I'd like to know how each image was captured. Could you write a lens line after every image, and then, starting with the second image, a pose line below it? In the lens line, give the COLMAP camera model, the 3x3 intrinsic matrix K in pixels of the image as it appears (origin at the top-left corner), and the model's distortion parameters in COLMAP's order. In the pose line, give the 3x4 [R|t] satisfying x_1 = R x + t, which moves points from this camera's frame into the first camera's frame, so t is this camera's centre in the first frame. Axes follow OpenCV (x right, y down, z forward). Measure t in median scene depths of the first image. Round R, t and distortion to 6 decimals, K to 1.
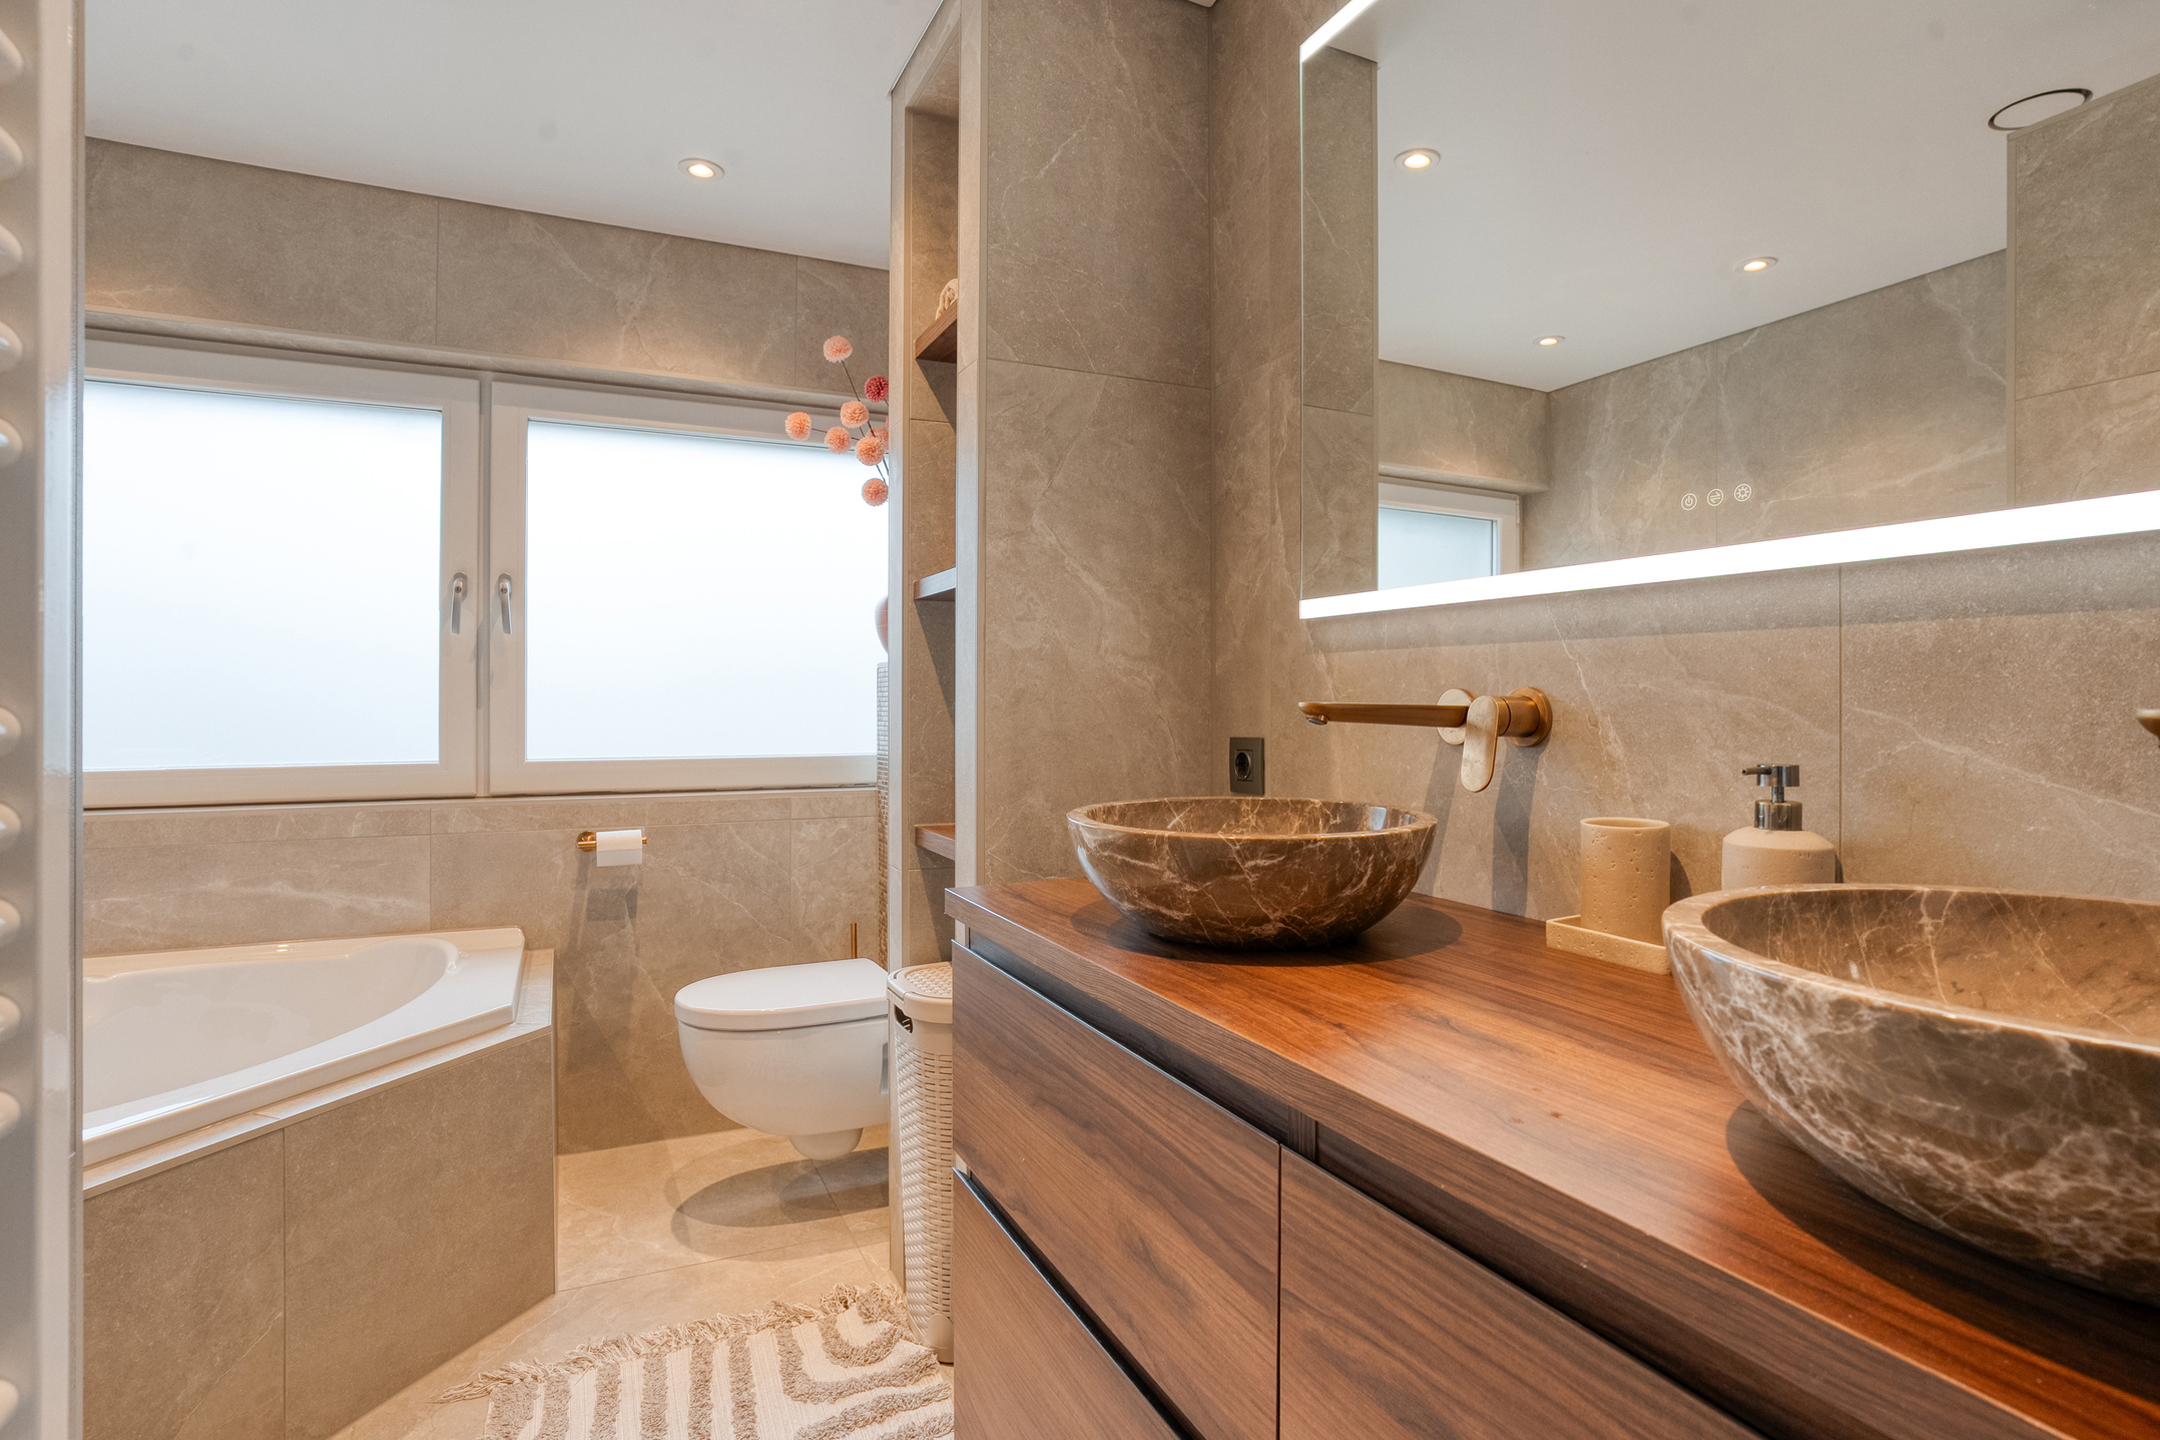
lens RADIAL K [[1083.6, 0, 1074.0], [0, 1083.6, 716.2], [0, 0, 1]] dist [-0.005208, -0.000199]
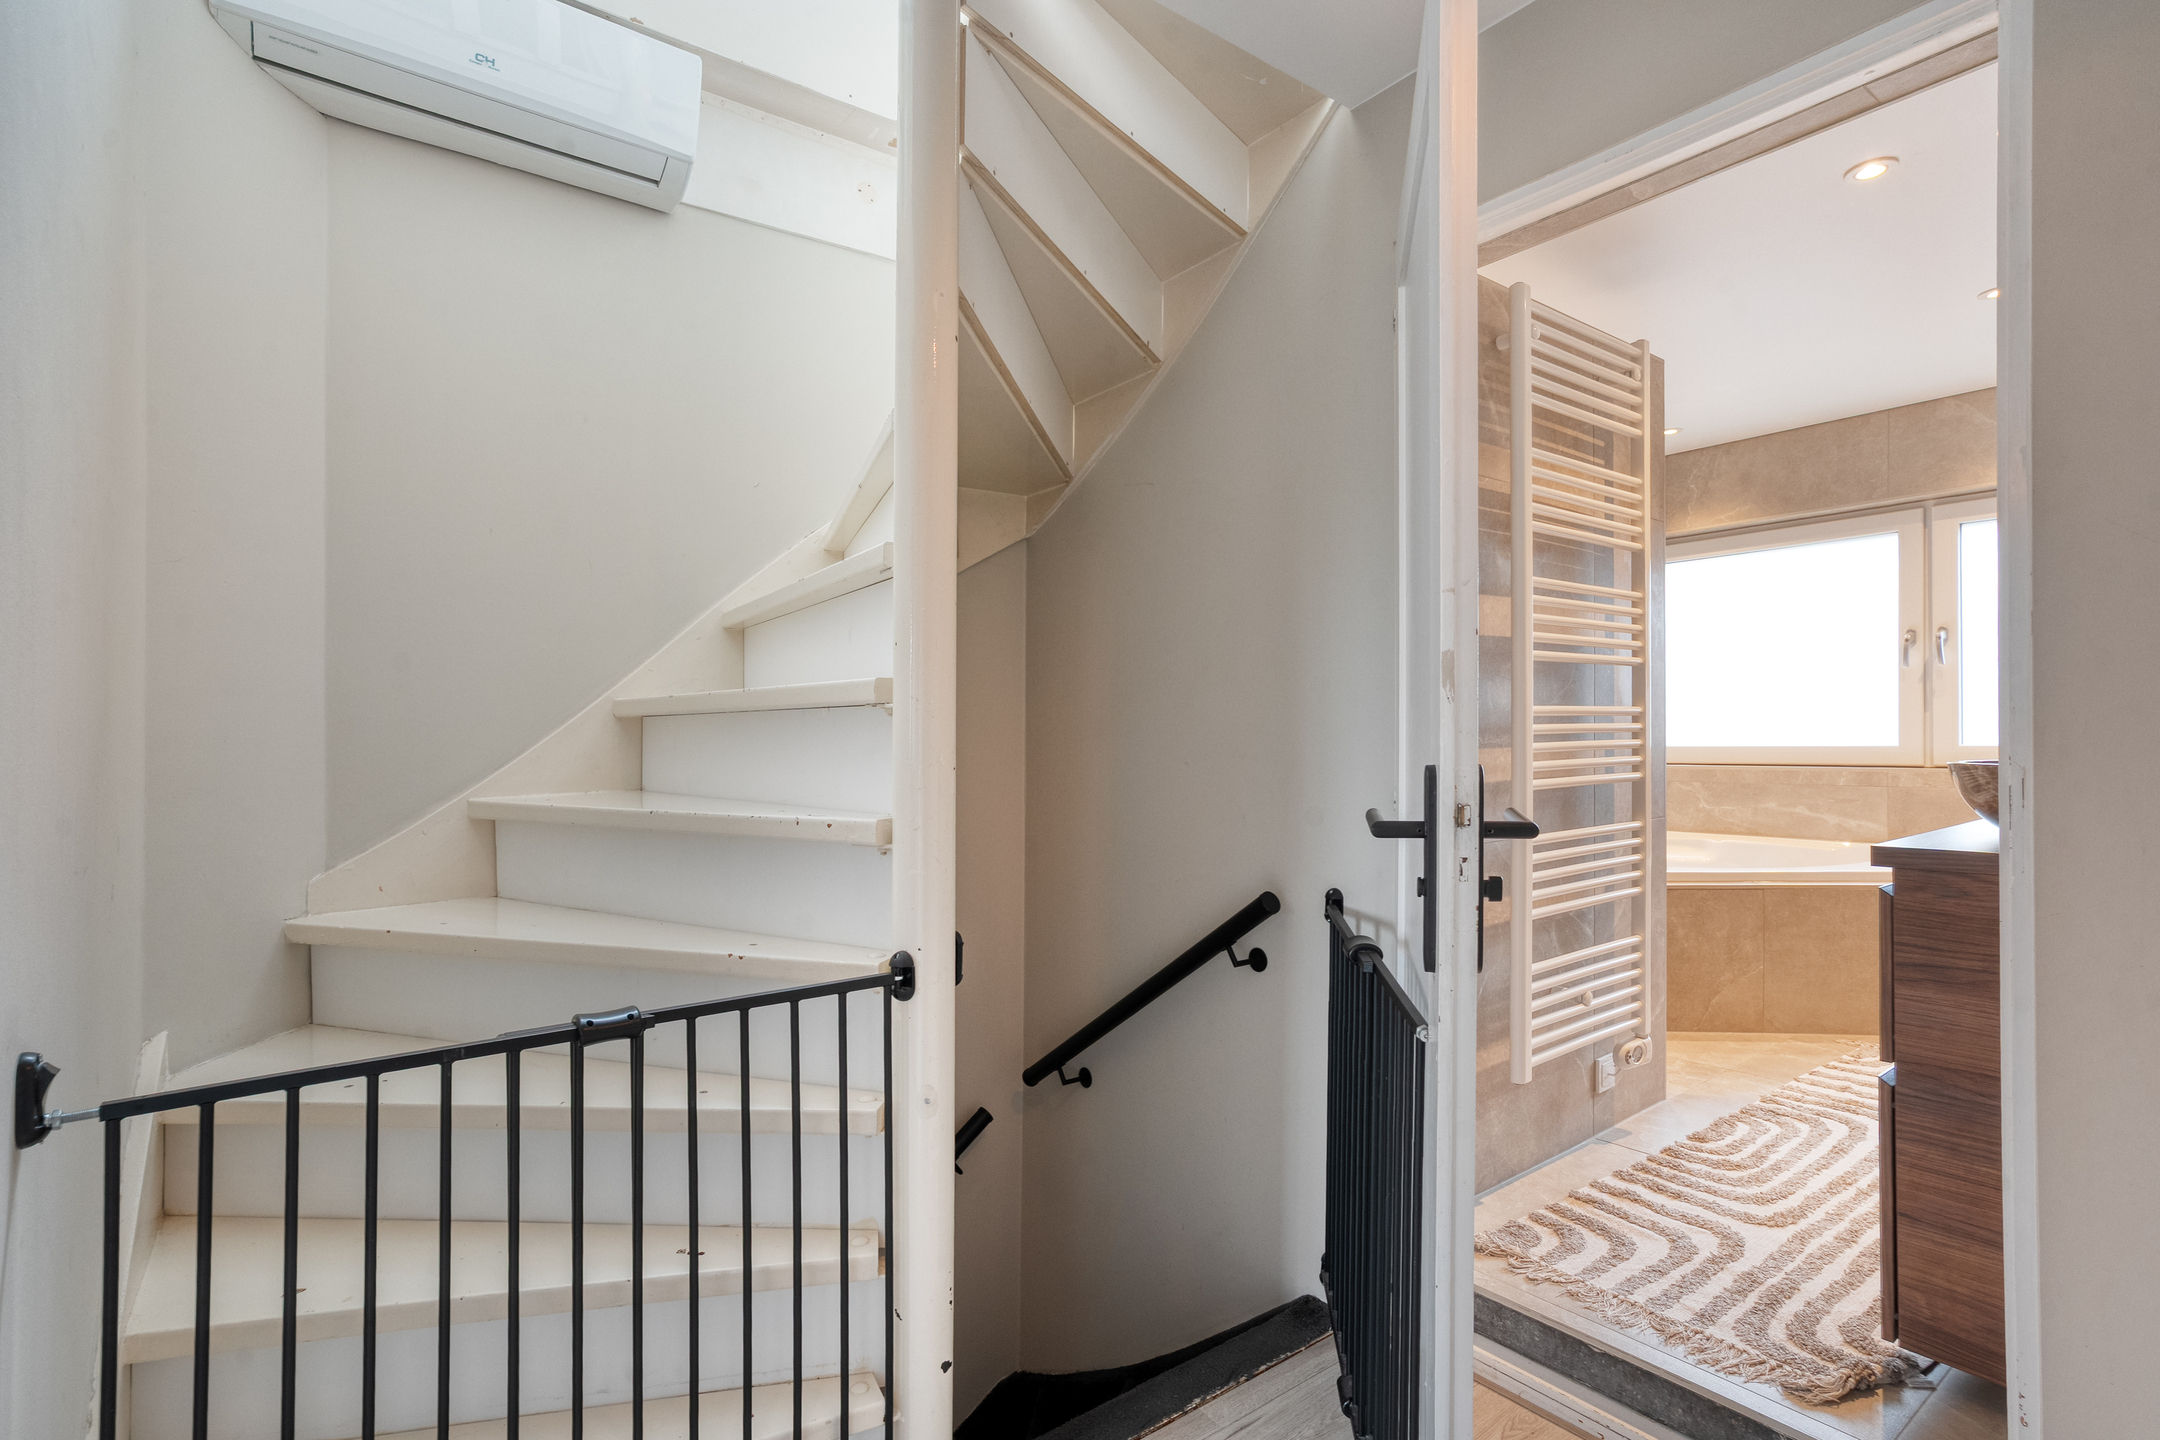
lens RADIAL K [[1047.4, 0, 1075.4], [0, 1047.4, 723.6], [0, 0, 1]] dist [0.017531, 0.000913]
pose [[0.227226, -0.008797, -0.973802, 0.745301], [0.001727, 0.999961, -0.008631, 0.022647], [0.973840, 0.000279, 0.227233, -0.626988]]
